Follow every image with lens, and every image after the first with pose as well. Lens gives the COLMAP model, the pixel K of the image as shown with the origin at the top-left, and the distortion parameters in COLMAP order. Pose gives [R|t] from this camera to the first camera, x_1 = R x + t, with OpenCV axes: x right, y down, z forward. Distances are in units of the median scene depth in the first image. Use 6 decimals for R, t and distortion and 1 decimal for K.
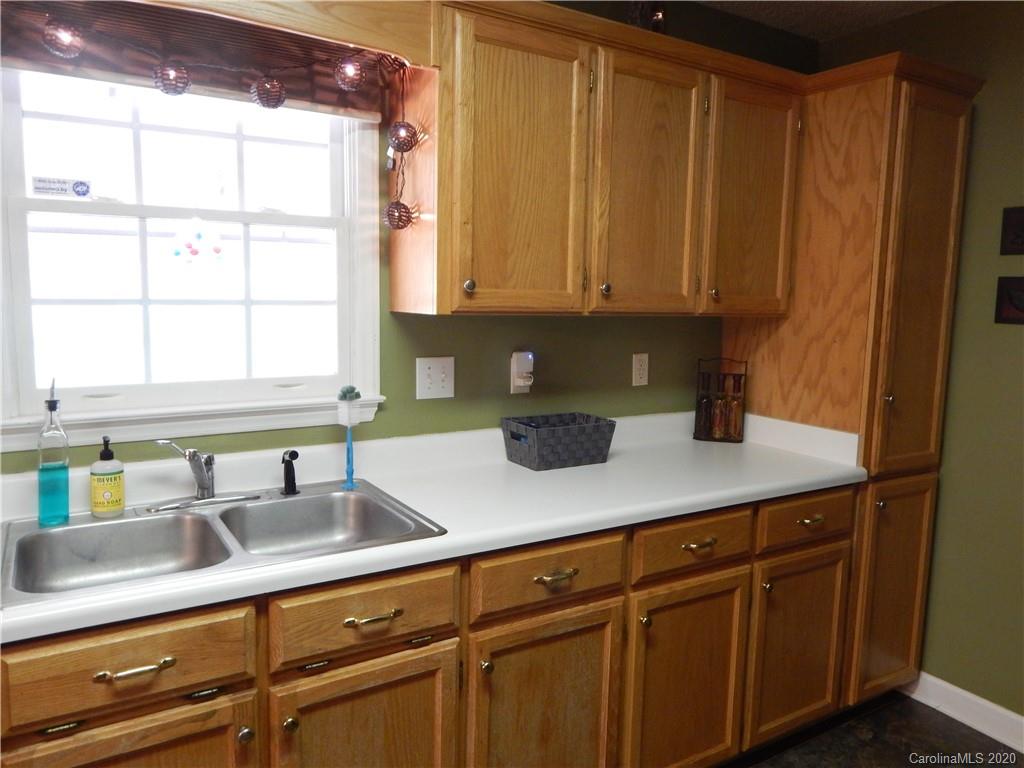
lens RADIAL K [[748.7, 0, 516.6], [0, 748.7, 376.0], [0, 0, 1]] dist [0.001044, -0.002865]
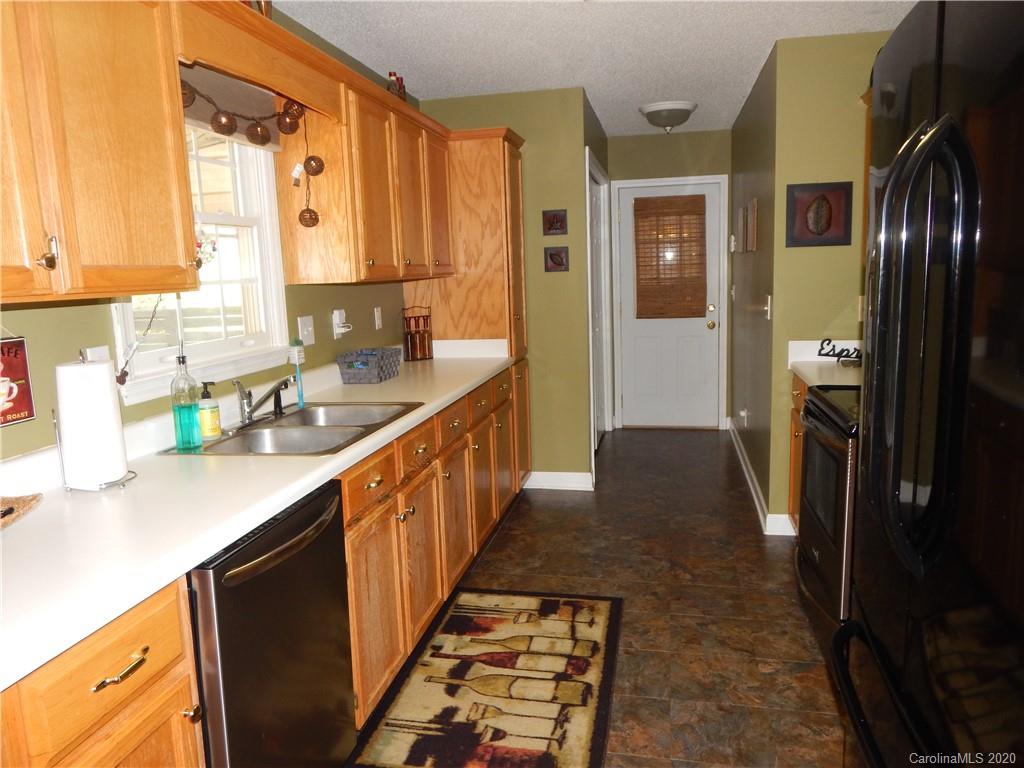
lens RADIAL K [[748.7, 0, 516.6], [0, 748.7, 376.0], [0, 0, 1]] dist [0.001044, -0.002865]
pose [[0.686106, -0.150135, 0.711842, -0.784945], [0.135486, 0.987725, 0.077734, 0.029362], [-0.714775, 0.043111, 0.698025, -0.250775]]
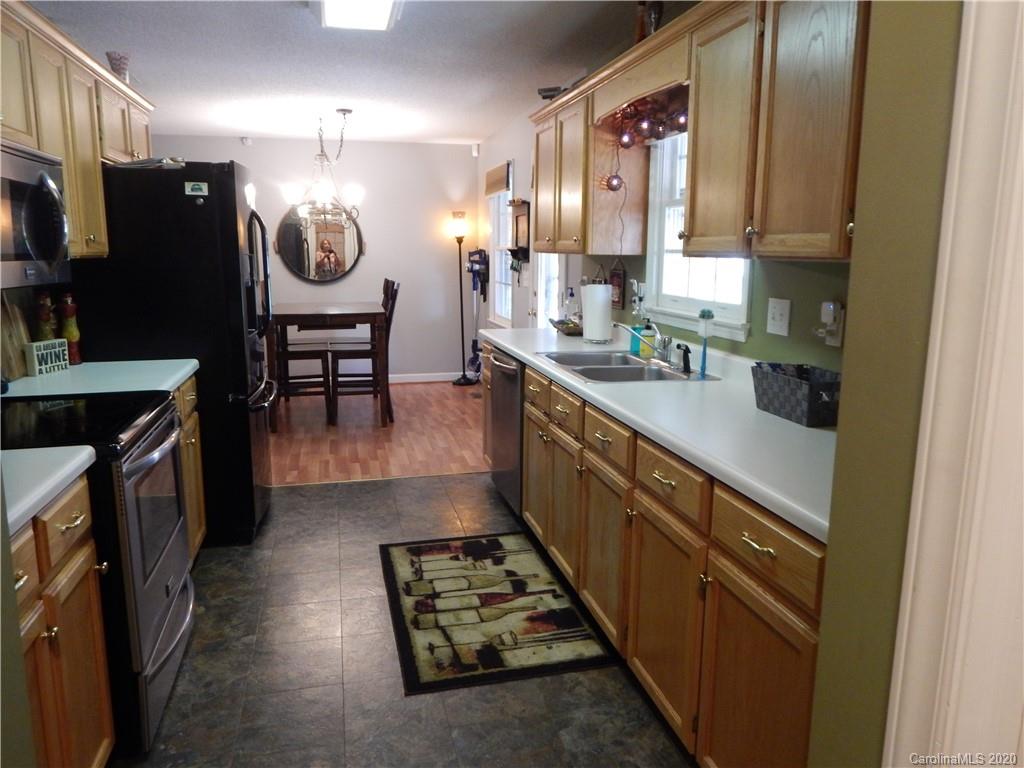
lens RADIAL K [[748.7, 0, 516.6], [0, 748.7, 376.0], [0, 0, 1]] dist [0.001044, -0.002865]
pose [[-0.312051, 0.131842, -0.940873, 1.019942], [-0.129043, 0.975265, 0.179460, -0.057483], [0.941261, 0.177414, -0.287319, 0.877774]]
